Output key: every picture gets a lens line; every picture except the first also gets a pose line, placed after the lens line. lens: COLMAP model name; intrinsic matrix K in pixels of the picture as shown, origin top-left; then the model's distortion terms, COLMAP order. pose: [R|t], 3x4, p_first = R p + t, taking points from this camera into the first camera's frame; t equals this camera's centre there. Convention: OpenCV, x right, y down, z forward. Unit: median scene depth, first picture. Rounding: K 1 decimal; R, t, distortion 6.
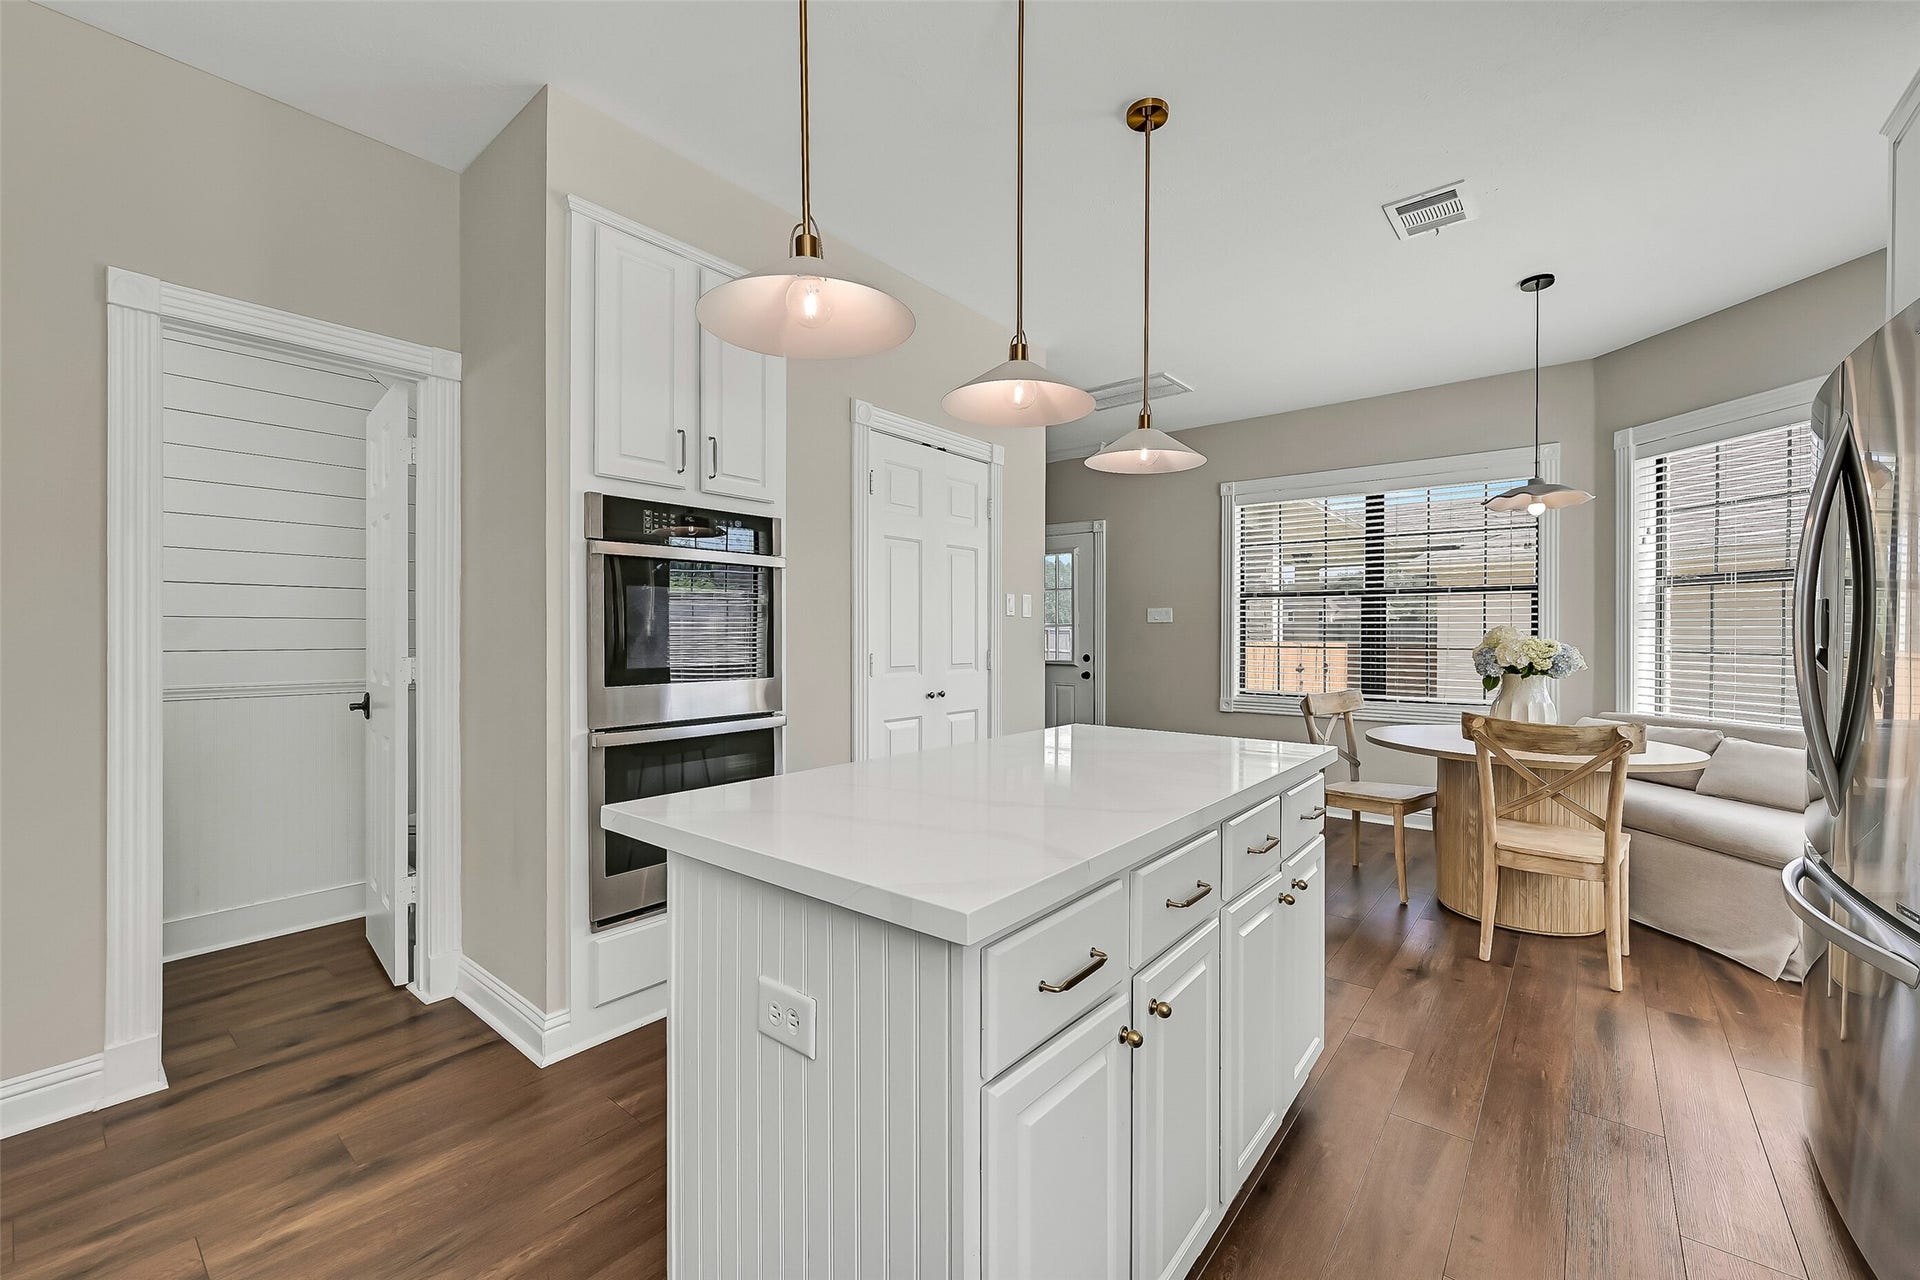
lens RADIAL K [[781.0, 0, 943.3], [0, 781.0, 639.4], [0, 0, 1]] dist [0.000329, -0.000545]
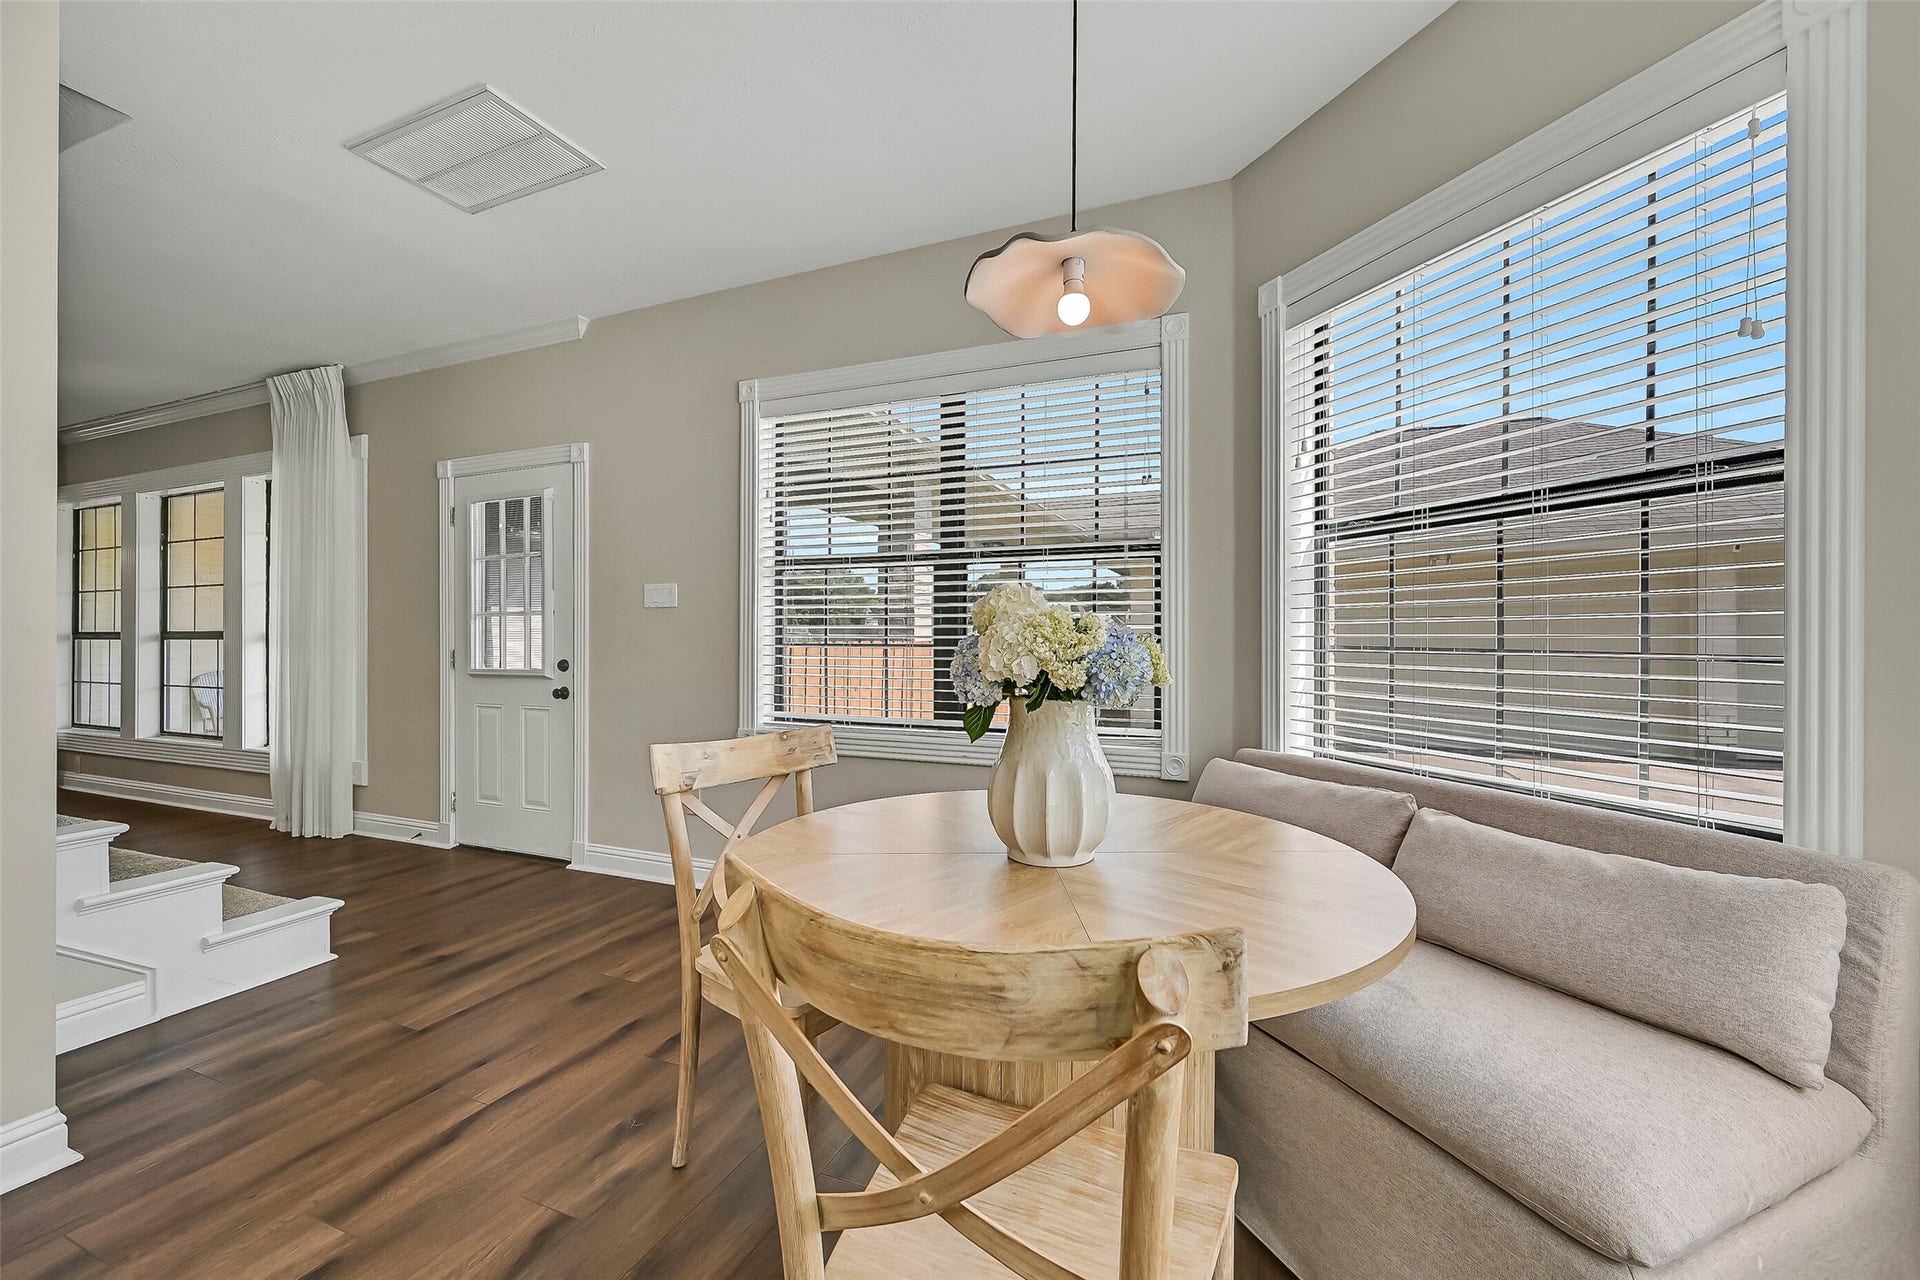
lens RADIAL K [[781.0, 0, 965.4], [0, 781.0, 639.5], [0, 0, 1]] dist [0.000329, -0.000545]
pose [[0.953898, 0.000257, 0.300132, 0.472431], [0.001769, 0.999977, -0.006480, 0.012924], [-0.300127, 0.006712, 0.953876, 0.504411]]
